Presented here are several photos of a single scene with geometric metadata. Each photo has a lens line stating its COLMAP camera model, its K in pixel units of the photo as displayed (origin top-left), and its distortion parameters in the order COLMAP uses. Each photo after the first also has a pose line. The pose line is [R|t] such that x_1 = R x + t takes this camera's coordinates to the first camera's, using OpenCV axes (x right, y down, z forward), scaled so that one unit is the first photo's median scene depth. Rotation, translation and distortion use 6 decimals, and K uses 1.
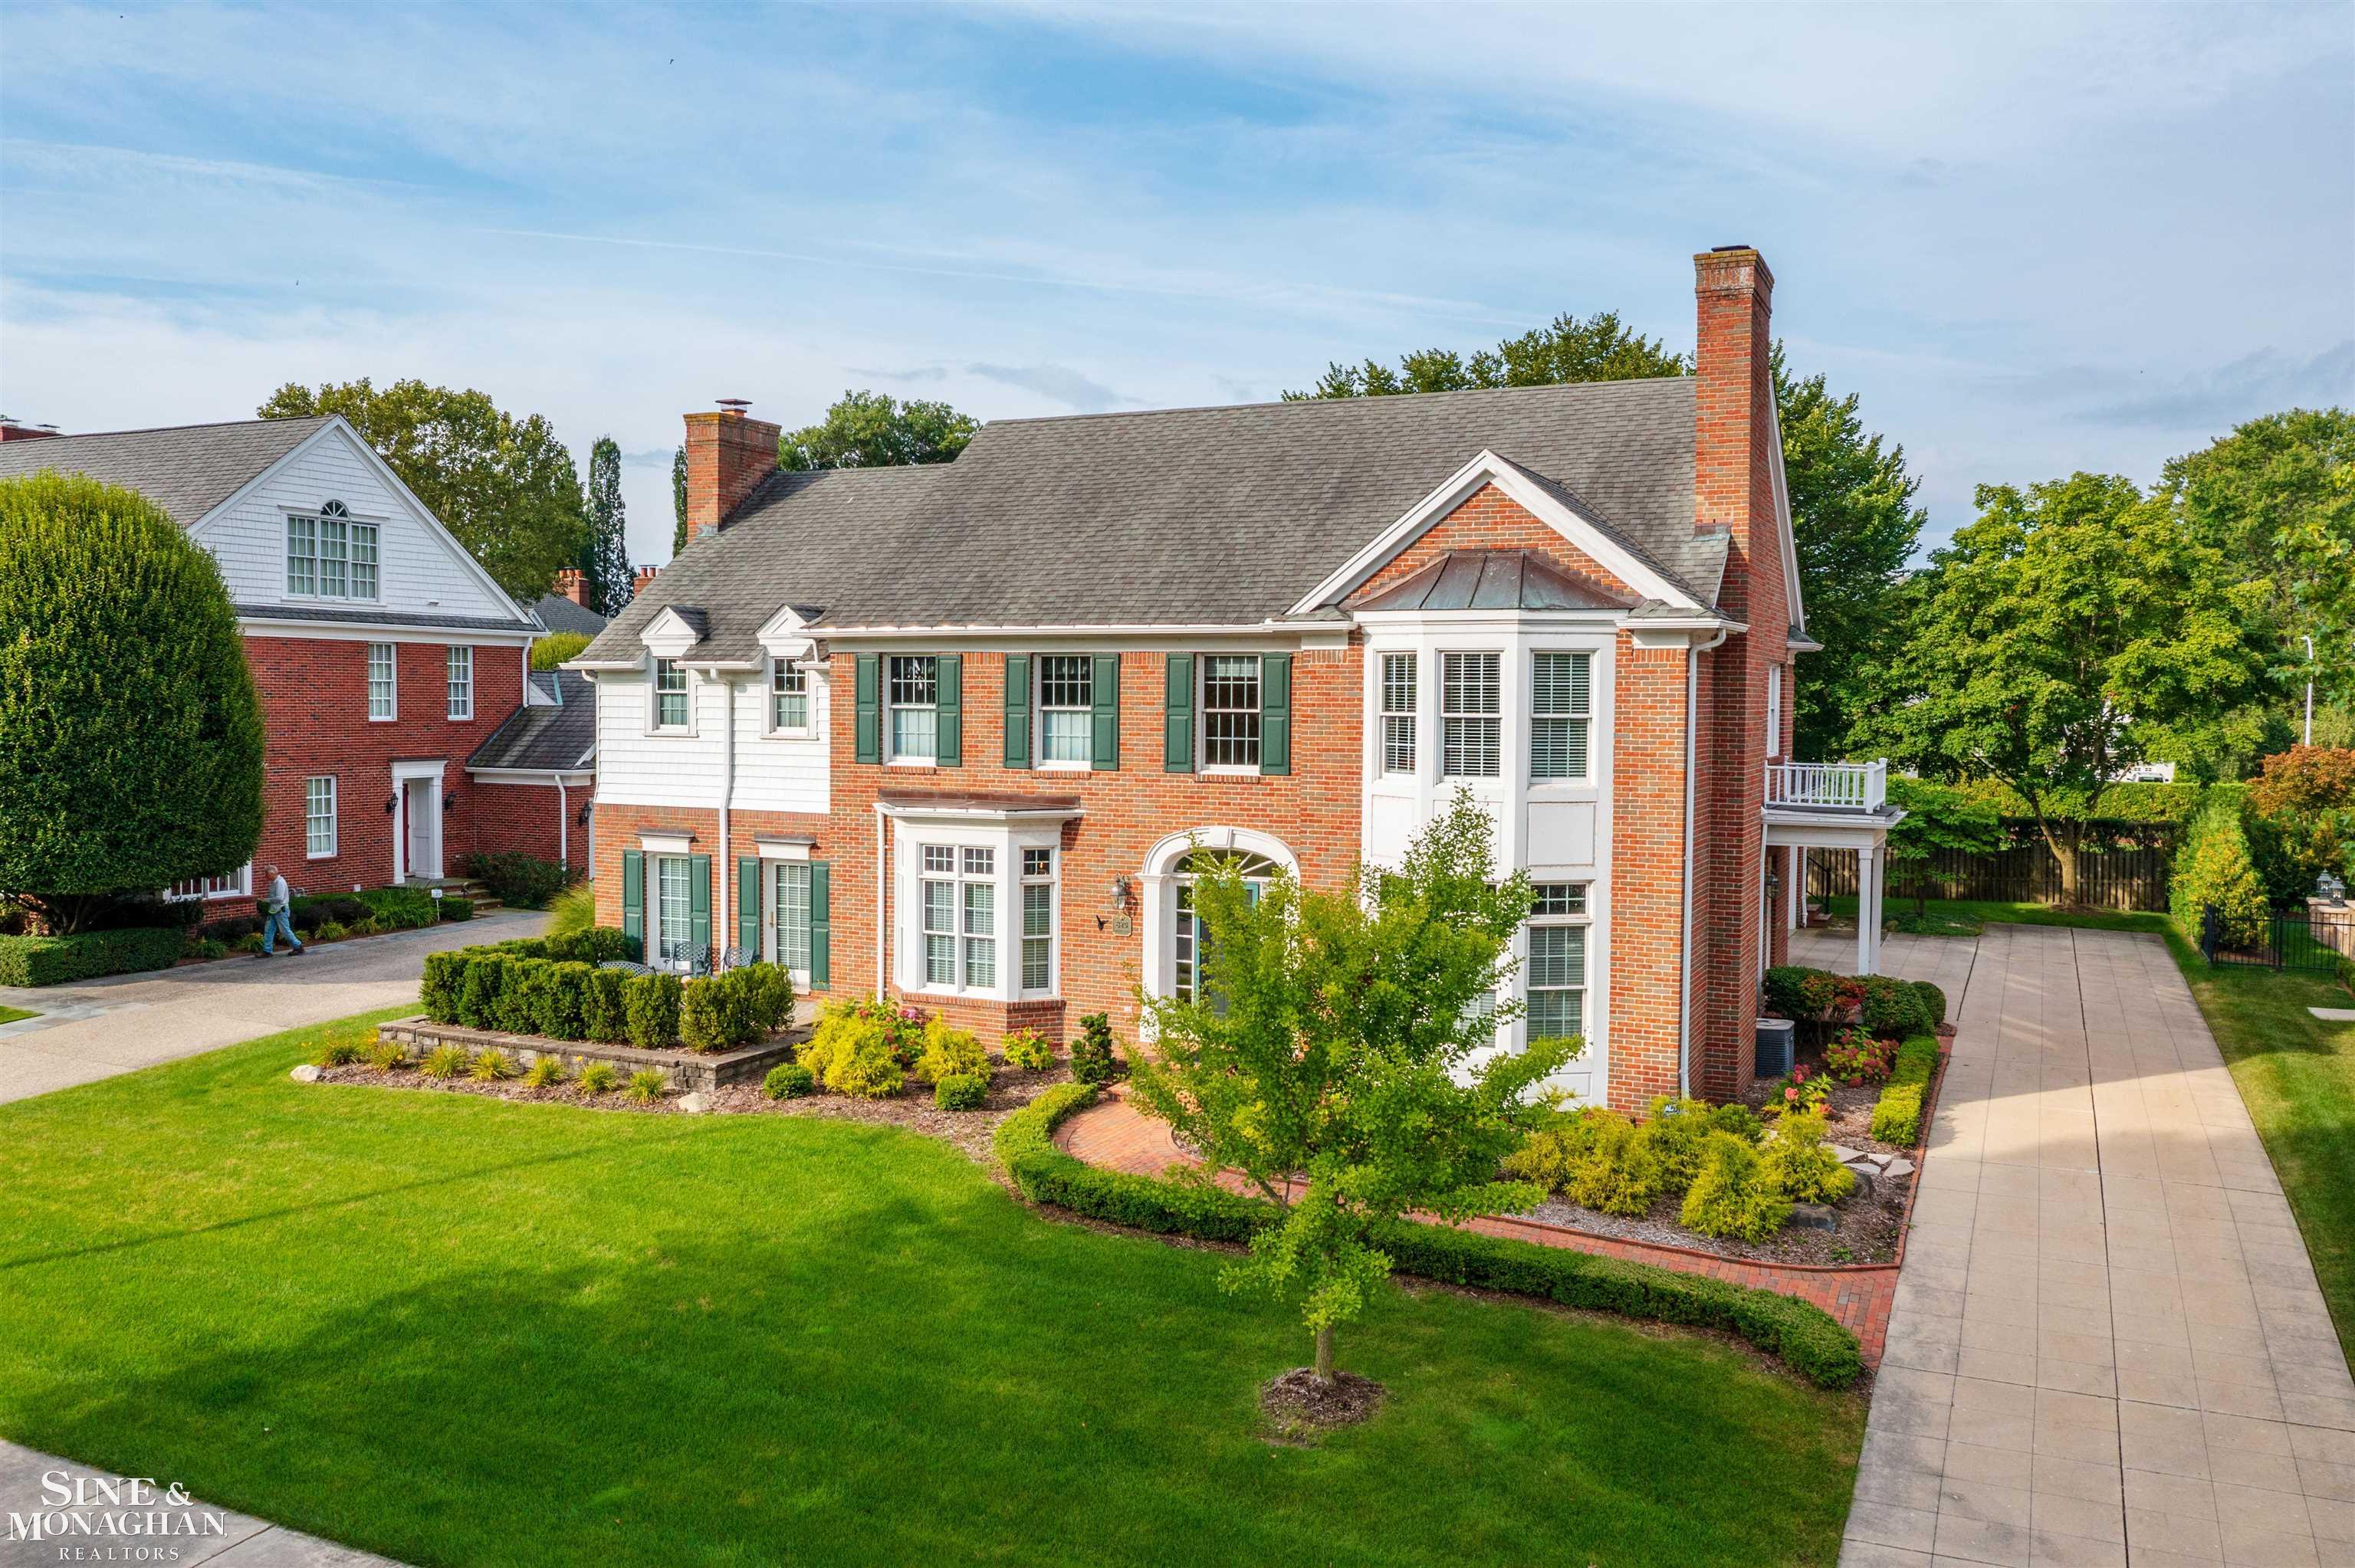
lens RADIAL K [[1839.9, 0, 1170.4], [0, 1839.9, 772.6], [0, 0, 1]] dist [-0.029317, 0.004677]
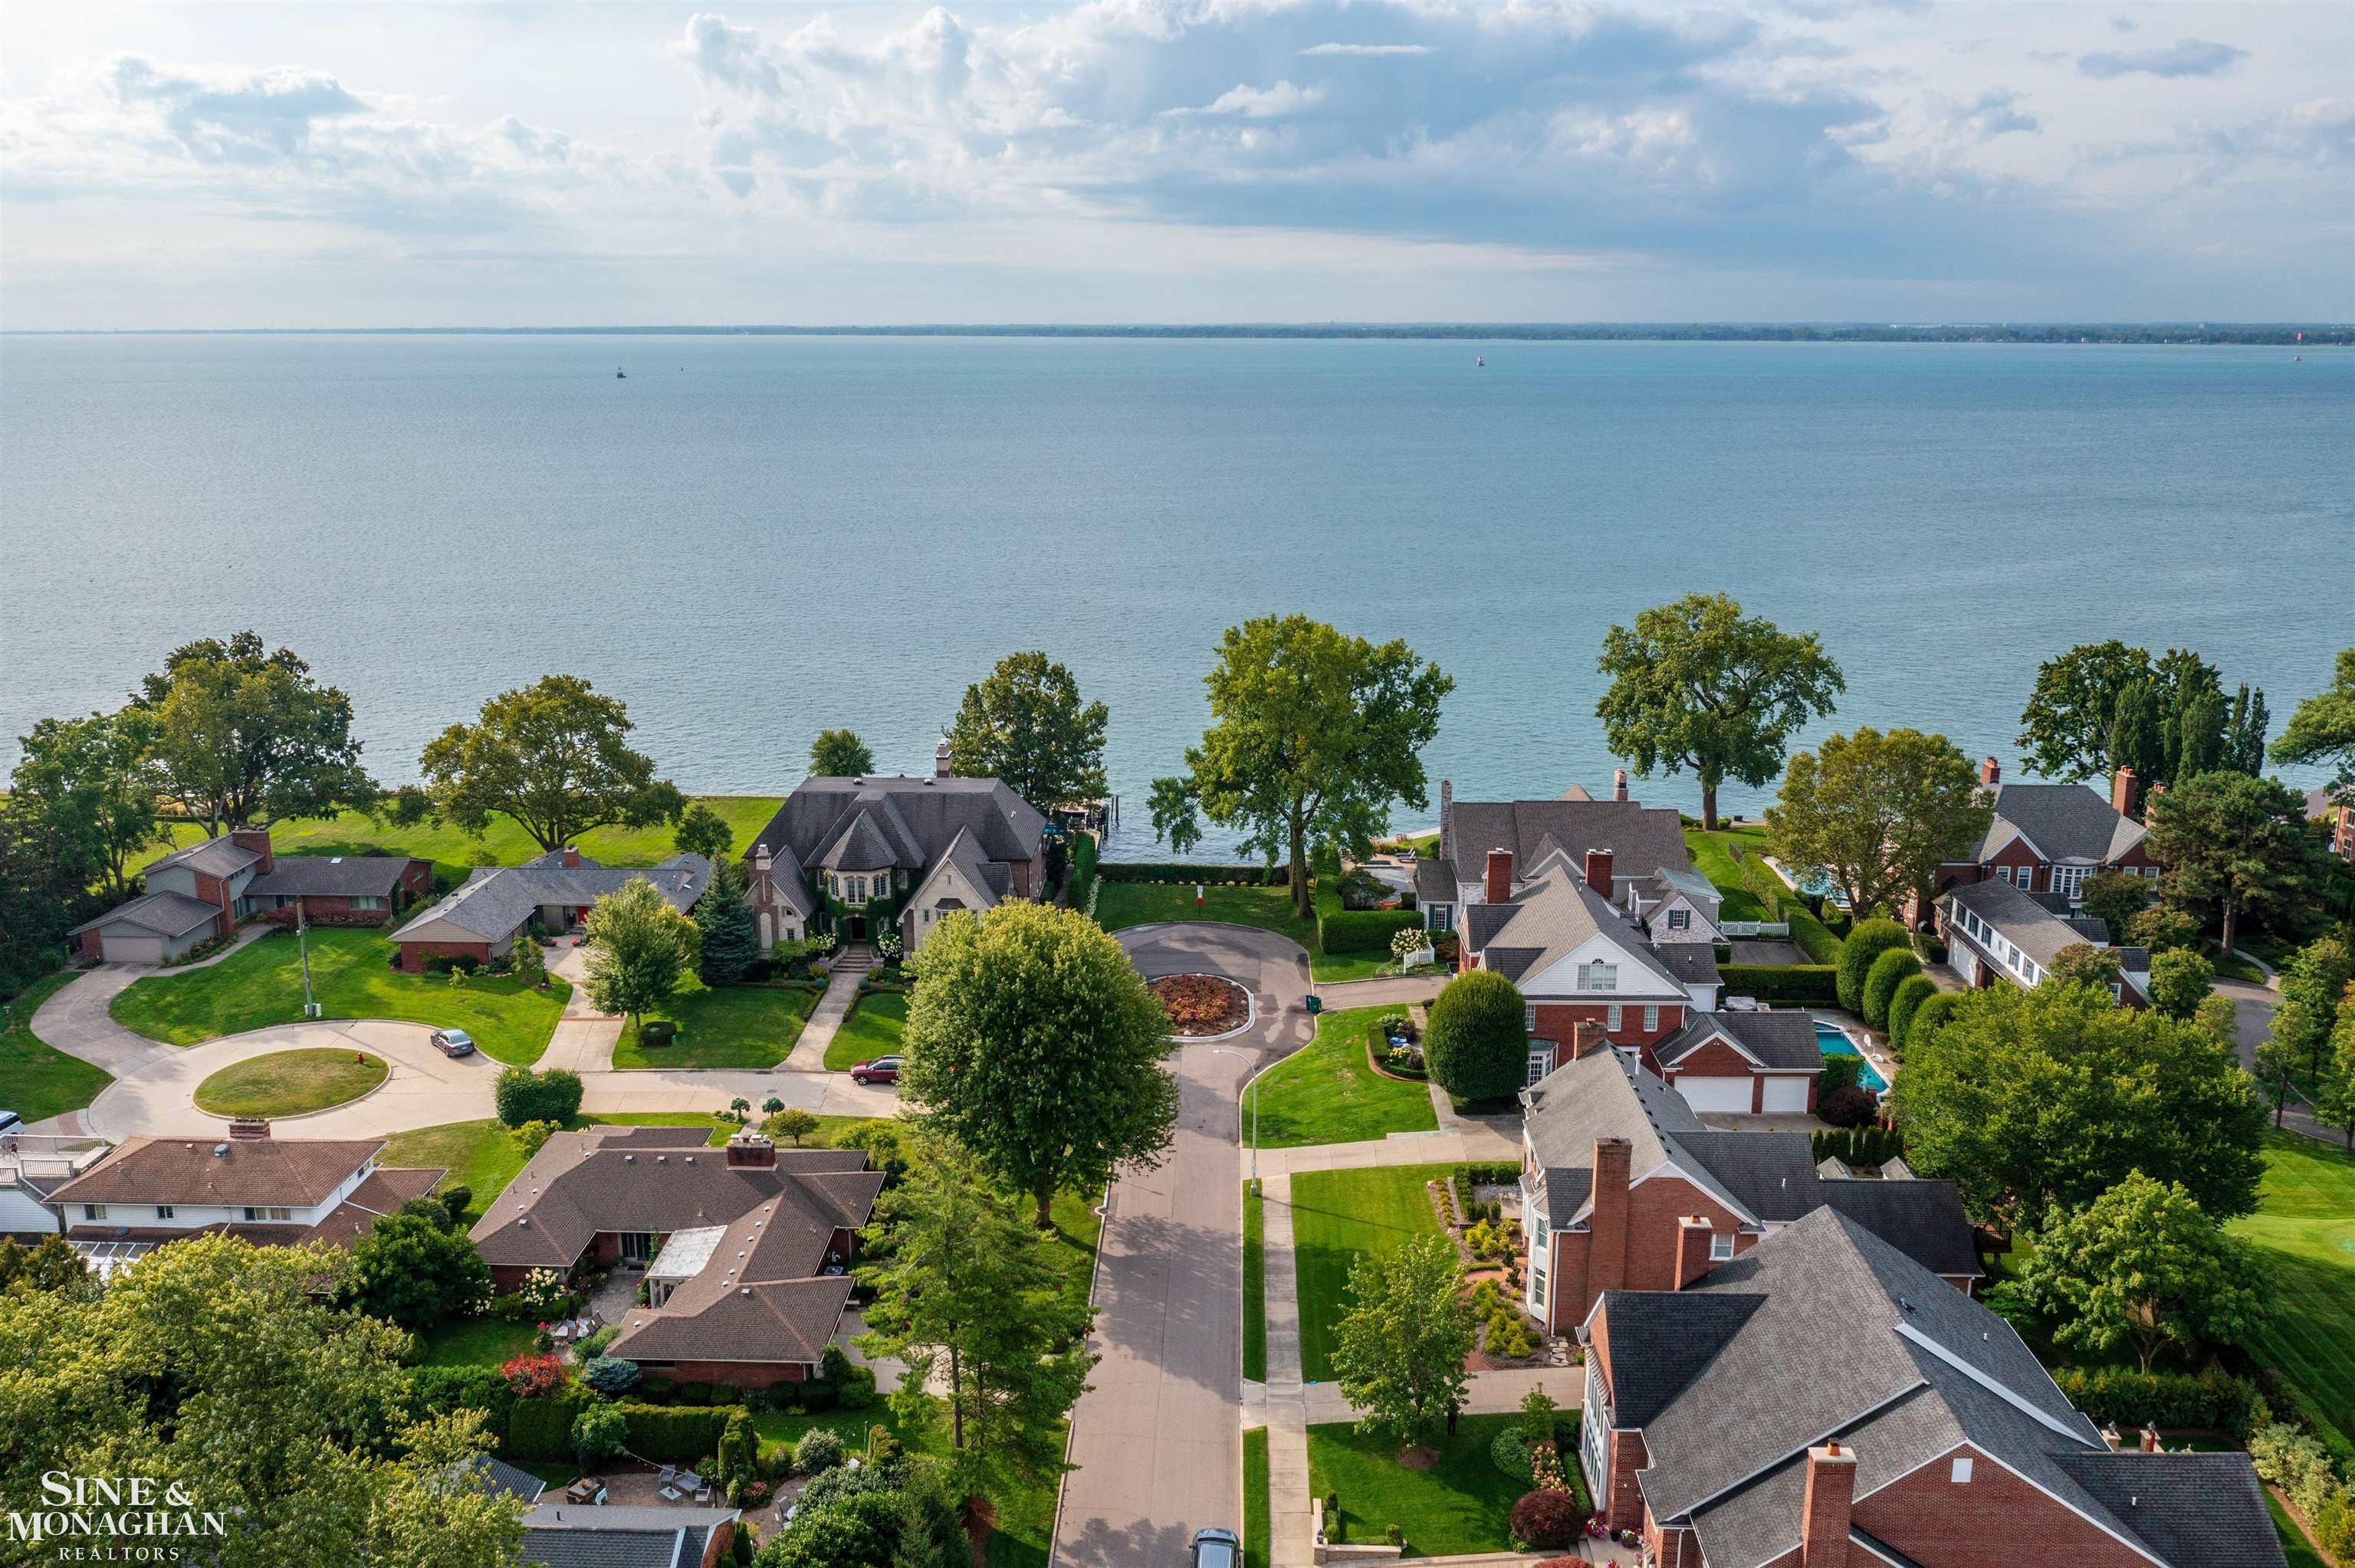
lens RADIAL K [[1946.0, 0, 1180.1], [0, 1946.0, 784.9], [0, 0, 1]] dist [0.000209, -0.000173]
pose [[0.413950, 0.210119, -0.885717, 3.018431], [-0.031094, 0.975692, 0.216931, -1.664283], [0.909768, -0.062259, 0.410421, -1.306456]]
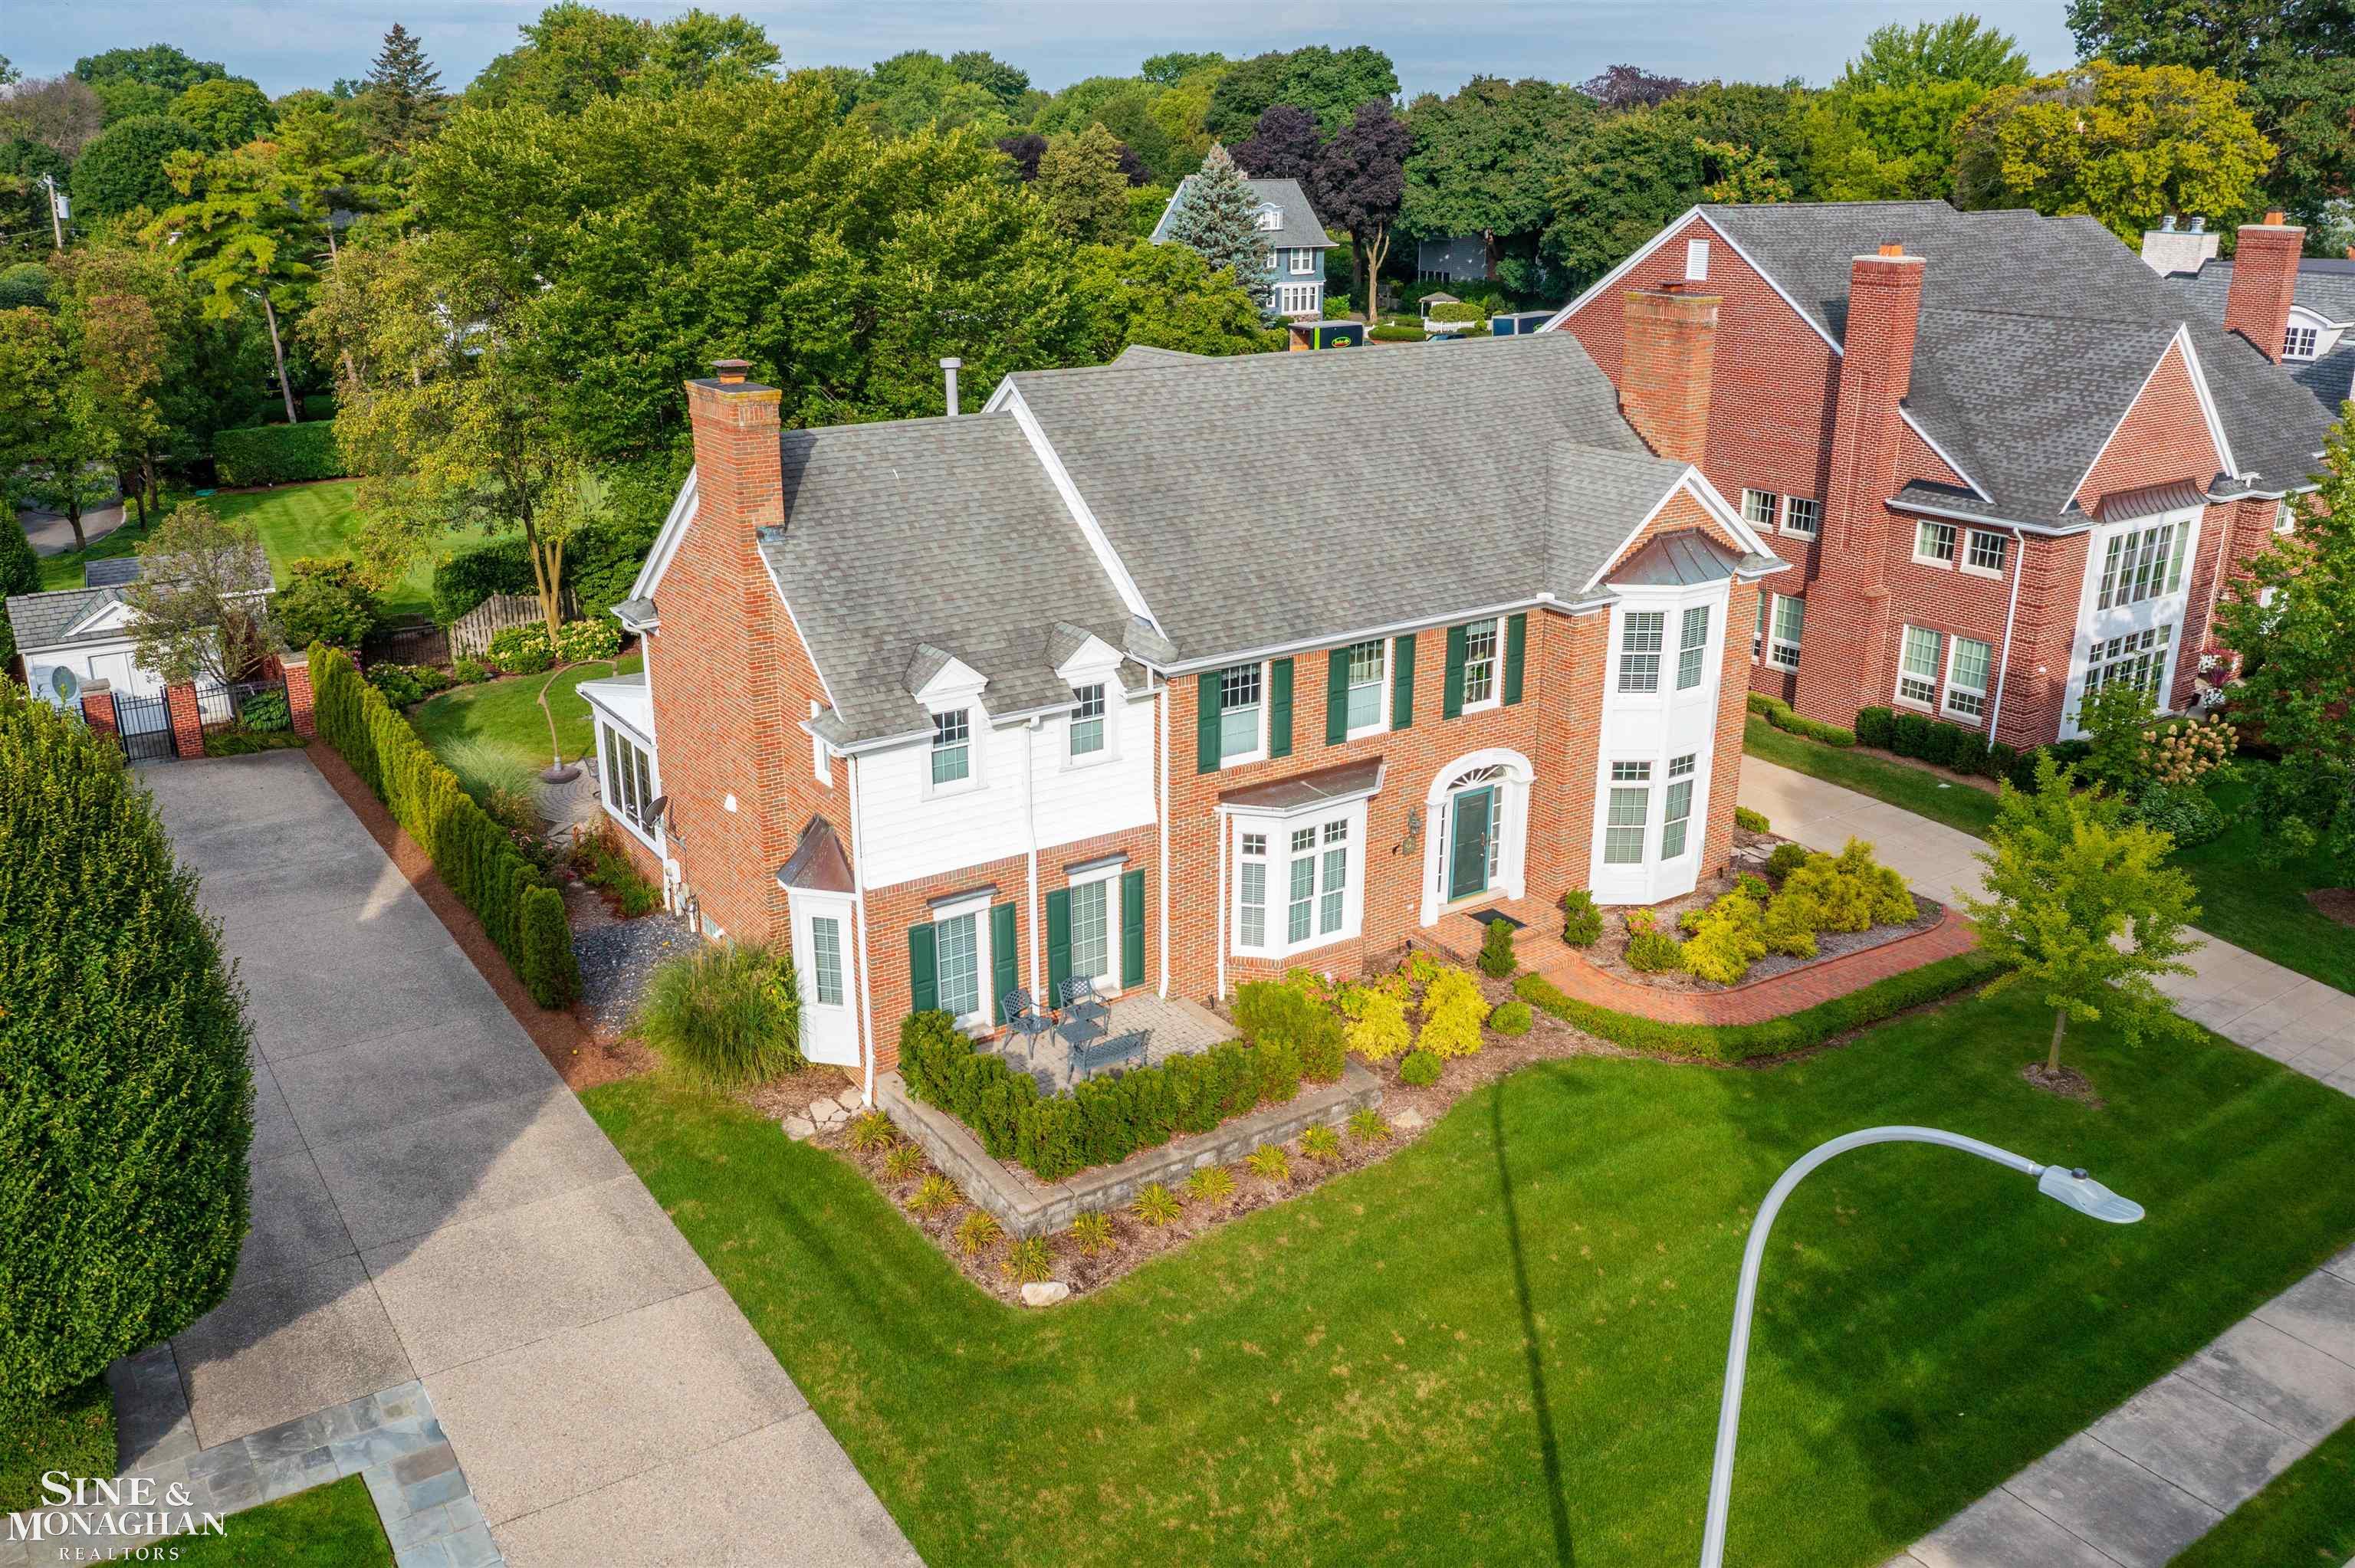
lens RADIAL K [[1839.9, 0, 1169.6], [0, 1839.9, 787.1], [0, 0, 1]] dist [-0.029317, 0.004677]
pose [[0.505156, -0.297441, 0.810152, -1.069298], [0.037911, 0.945474, 0.323485, -0.350872], [-0.862195, -0.132697, 0.488888, 0.522593]]
